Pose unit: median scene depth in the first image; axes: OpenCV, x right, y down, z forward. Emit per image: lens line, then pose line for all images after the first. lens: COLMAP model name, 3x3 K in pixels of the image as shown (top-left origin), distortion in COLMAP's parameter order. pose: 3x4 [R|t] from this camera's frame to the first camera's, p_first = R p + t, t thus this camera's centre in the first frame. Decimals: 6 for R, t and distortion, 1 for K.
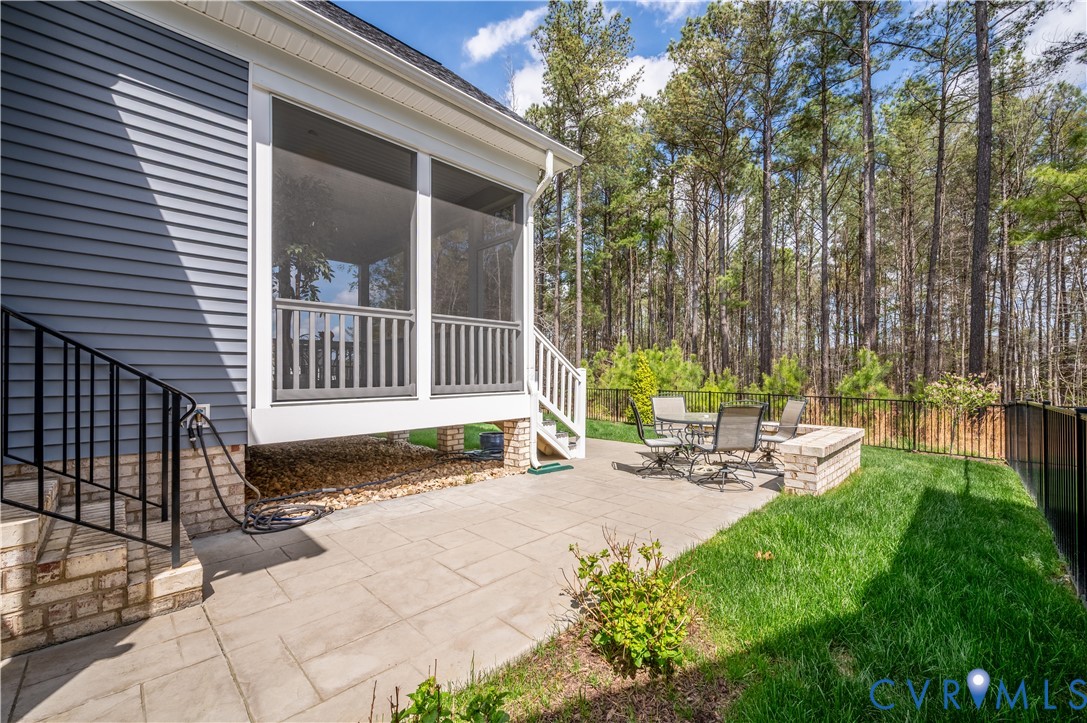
lens RADIAL K [[444.4, 0, 546.3], [0, 444.4, 360.6], [0, 0, 1]] dist [-0.000813, -0.000044]
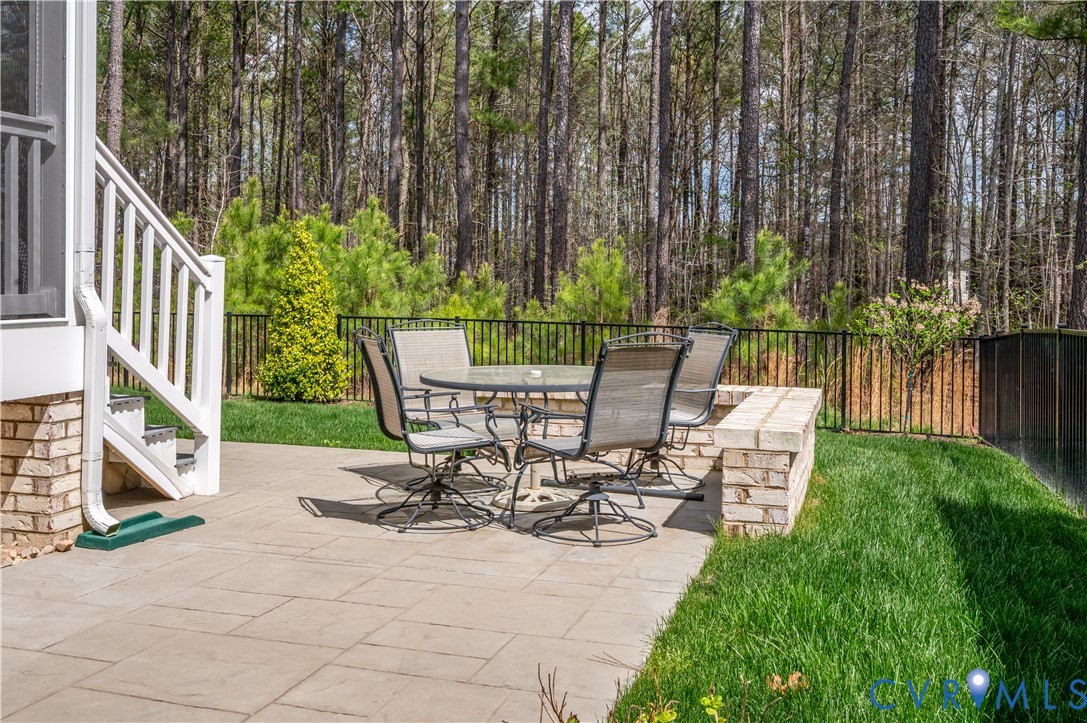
lens RADIAL K [[1077.8, 0, 519.2], [0, 1077.8, 274.0], [0, 0, 1]] dist [-0.015380, 0.002647]
pose [[0.895703, 0.012689, 0.444471, -0.106588], [-0.024196, 0.999503, 0.020226, 0.009409], [-0.443994, -0.028870, 0.895565, 0.083237]]
